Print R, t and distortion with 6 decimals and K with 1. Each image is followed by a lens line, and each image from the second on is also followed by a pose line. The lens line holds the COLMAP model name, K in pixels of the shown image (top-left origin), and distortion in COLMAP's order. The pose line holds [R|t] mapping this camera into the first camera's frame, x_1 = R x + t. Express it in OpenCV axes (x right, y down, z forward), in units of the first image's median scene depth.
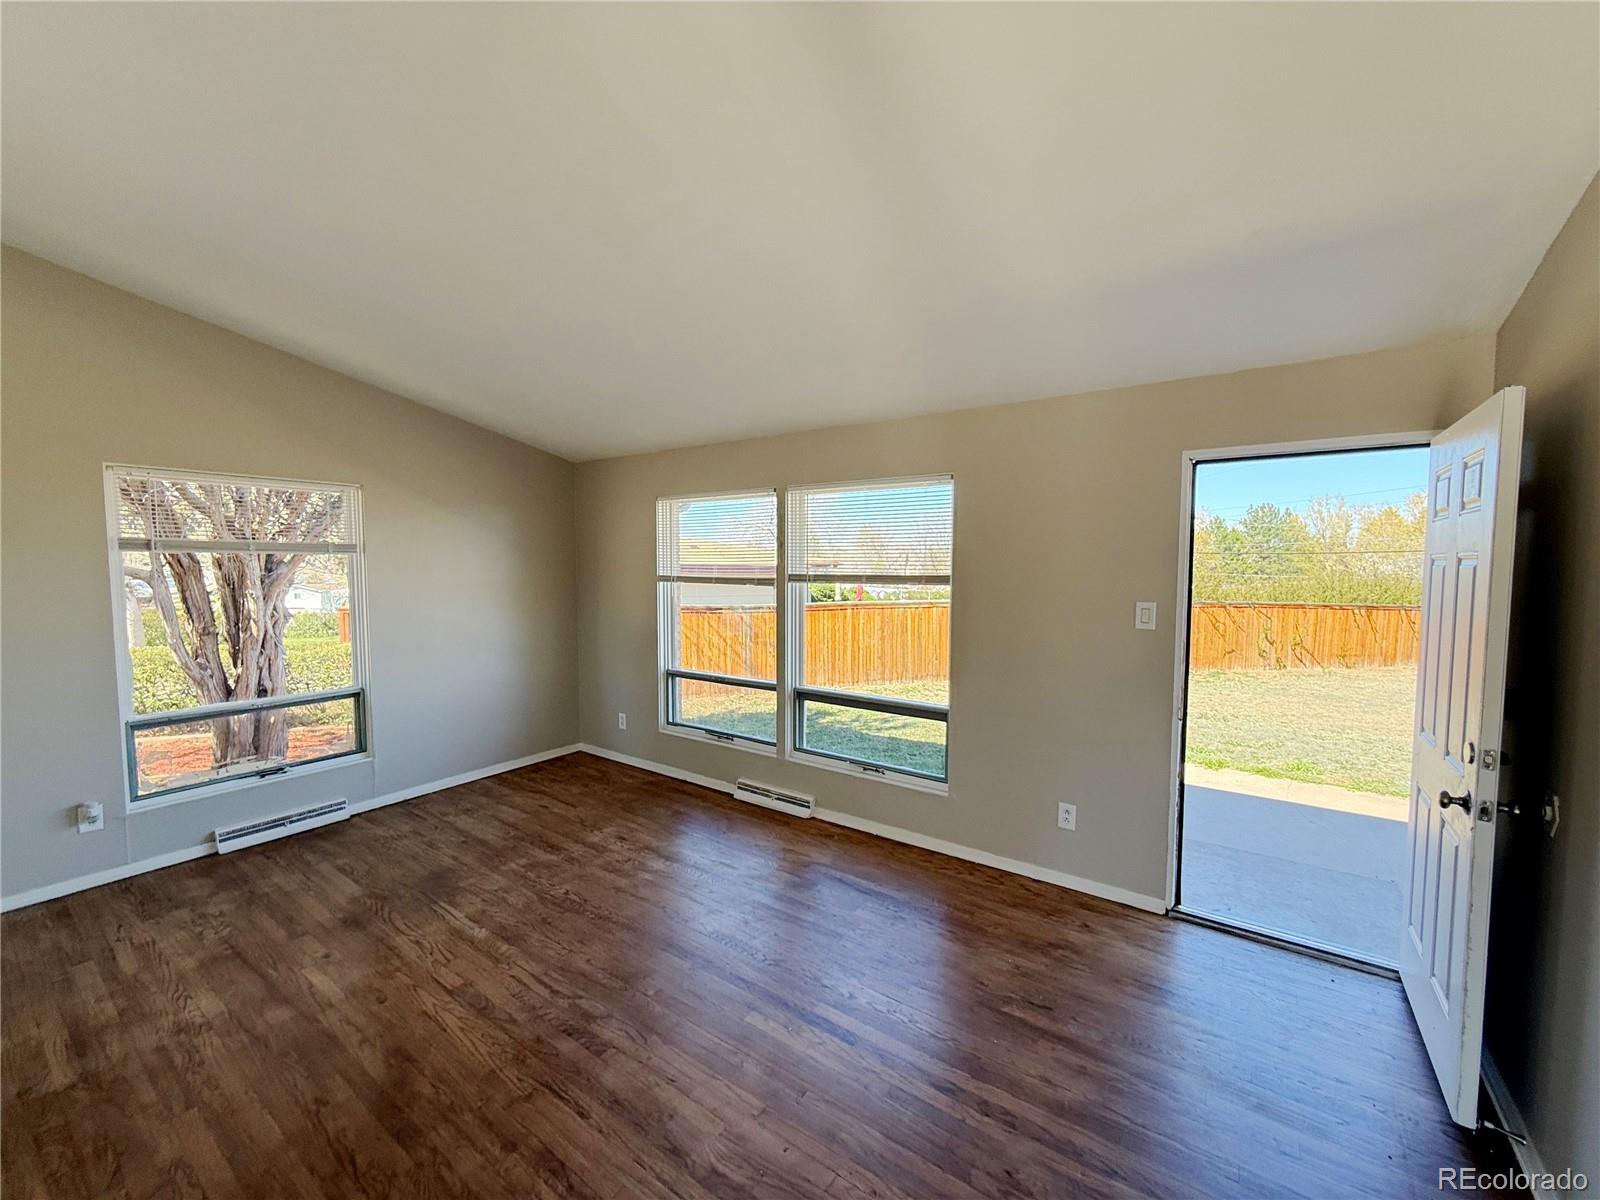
lens RADIAL K [[639.2, 0, 802.6], [0, 639.2, 600.8], [0, 0, 1]] dist [-0.001071, 0.000569]
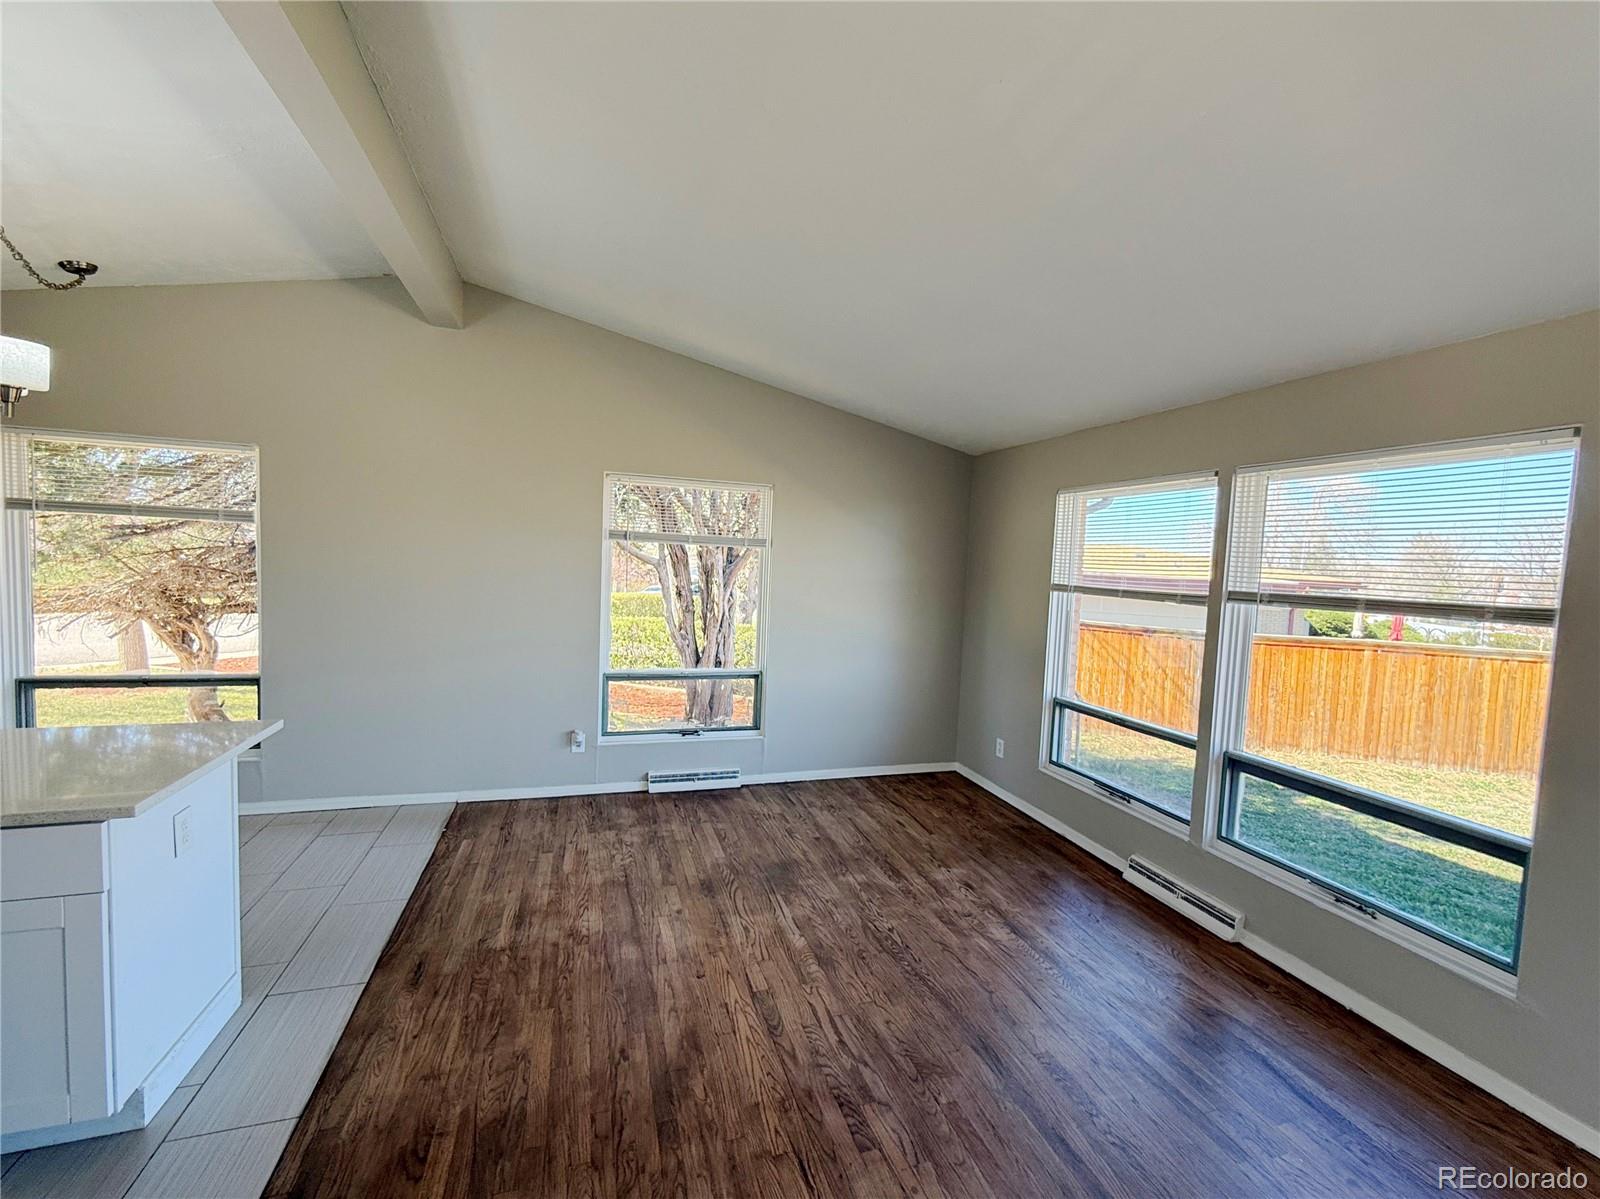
lens RADIAL K [[674.3, 0, 805.2], [0, 674.3, 600.3], [0, 0, 1]] dist [-0.000029, 0.000531]
pose [[0.800162, 0.069403, -0.595755, 0.049933], [-0.078864, 0.996833, 0.010205, -0.001498], [0.594576, 0.038817, 0.803102, 0.120229]]
